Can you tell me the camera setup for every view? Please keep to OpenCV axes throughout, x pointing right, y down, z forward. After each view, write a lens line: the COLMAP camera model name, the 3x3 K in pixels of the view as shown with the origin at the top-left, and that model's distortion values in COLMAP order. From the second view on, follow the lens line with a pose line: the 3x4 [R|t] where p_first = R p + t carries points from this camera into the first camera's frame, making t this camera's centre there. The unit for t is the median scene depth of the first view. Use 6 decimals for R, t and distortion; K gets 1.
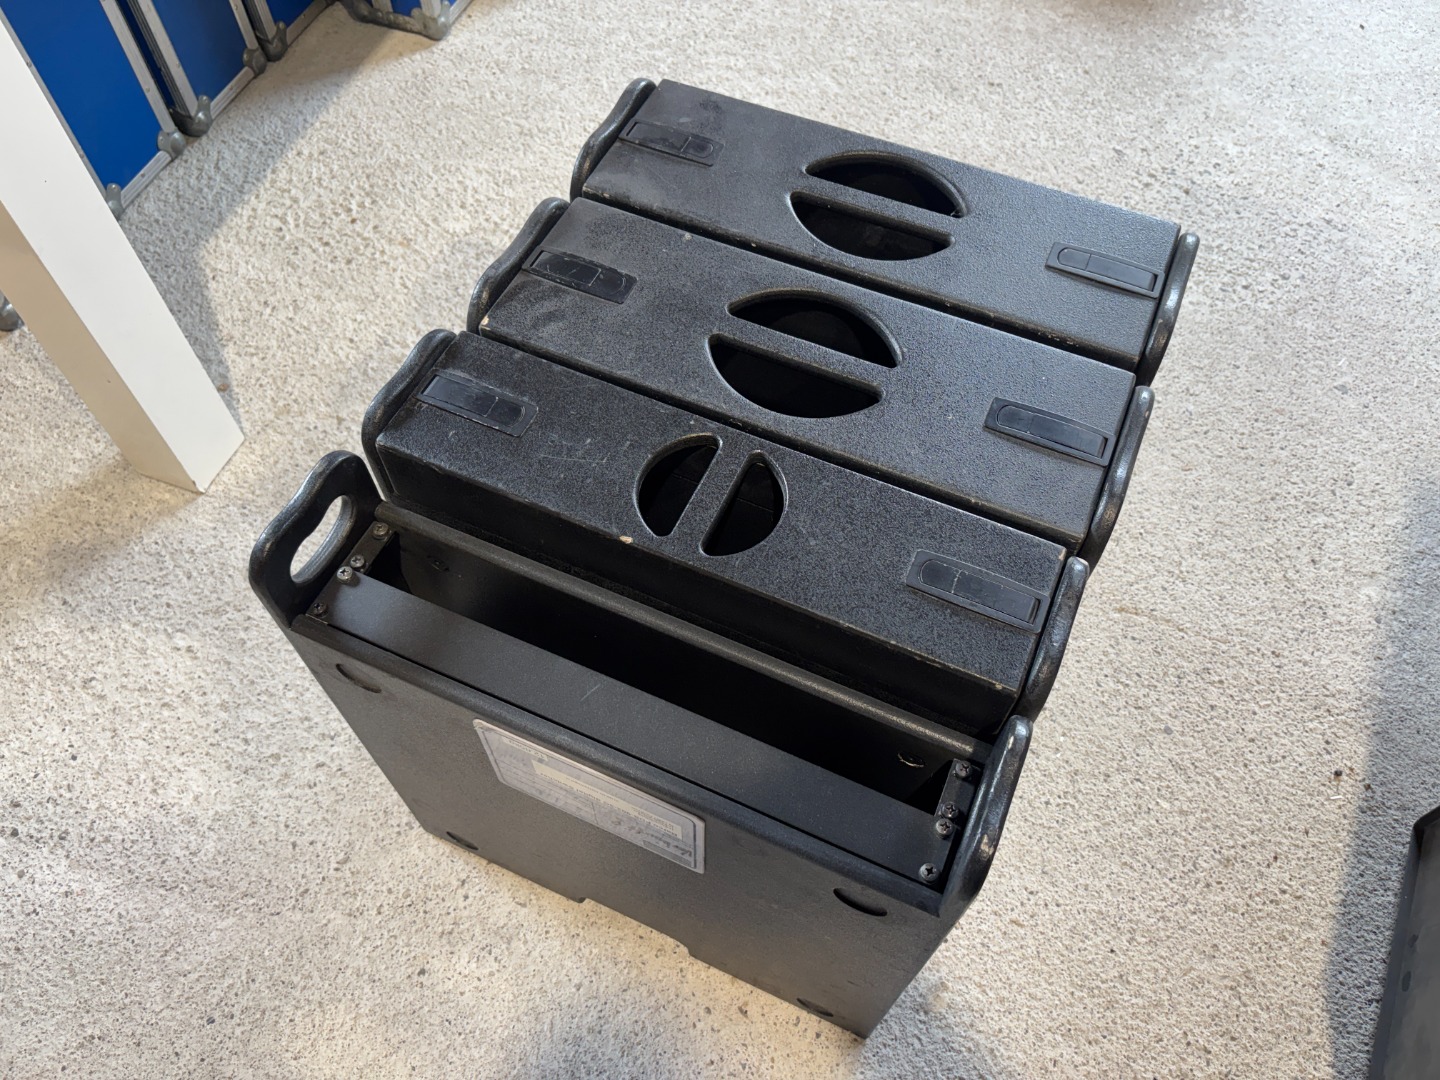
lens RADIAL K [[1111.5, 0, 727.7], [0, 1111.5, 543.2], [0, 0, 1]] dist [-0.008530, 0.044641]
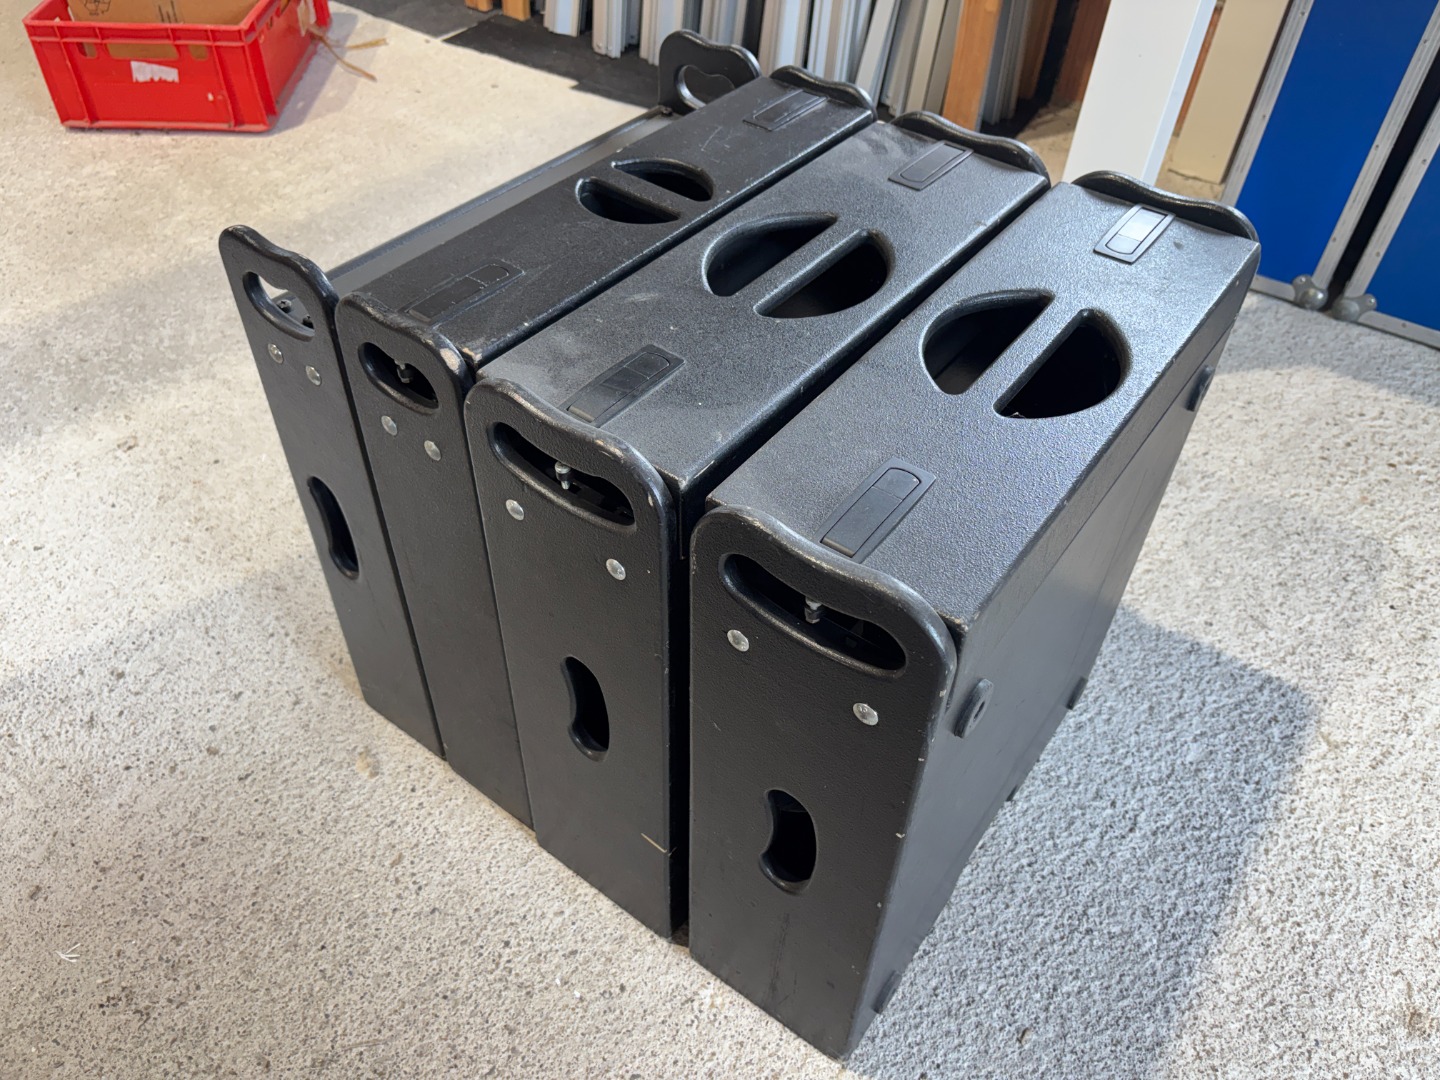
lens RADIAL K [[1109.3, 0, 712.6], [0, 1109.3, 541.9], [0, 0, 1]] dist [0.004318, 0.004171]
pose [[-0.229422, 0.675153, -0.701095, 0.649320], [-0.839926, 0.226644, 0.493109, -0.374778], [0.491823, 0.701998, 0.515081, 0.466808]]
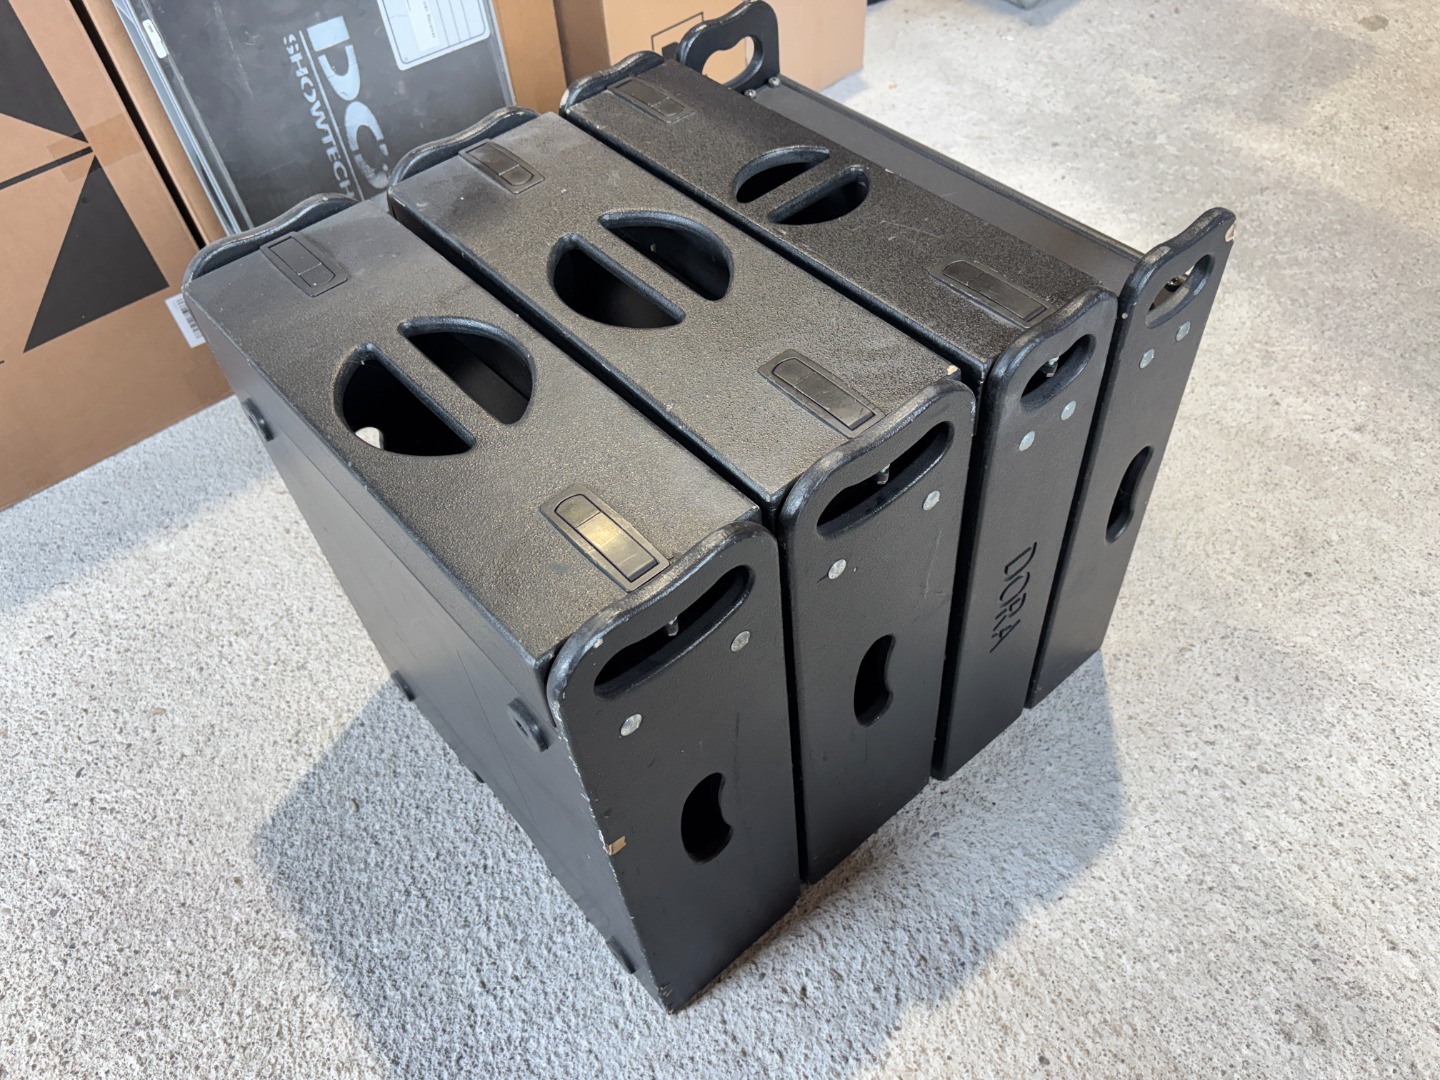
lens RADIAL K [[1111.5, 0, 727.7], [0, 1111.5, 543.2], [0, 0, 1]] dist [-0.008530, 0.044641]
pose [[-0.895521, -0.293764, 0.334282, -0.283496], [0.411226, -0.259134, 0.873924, -0.751749], [-0.170103, 0.920083, 0.352863, 0.626950]]
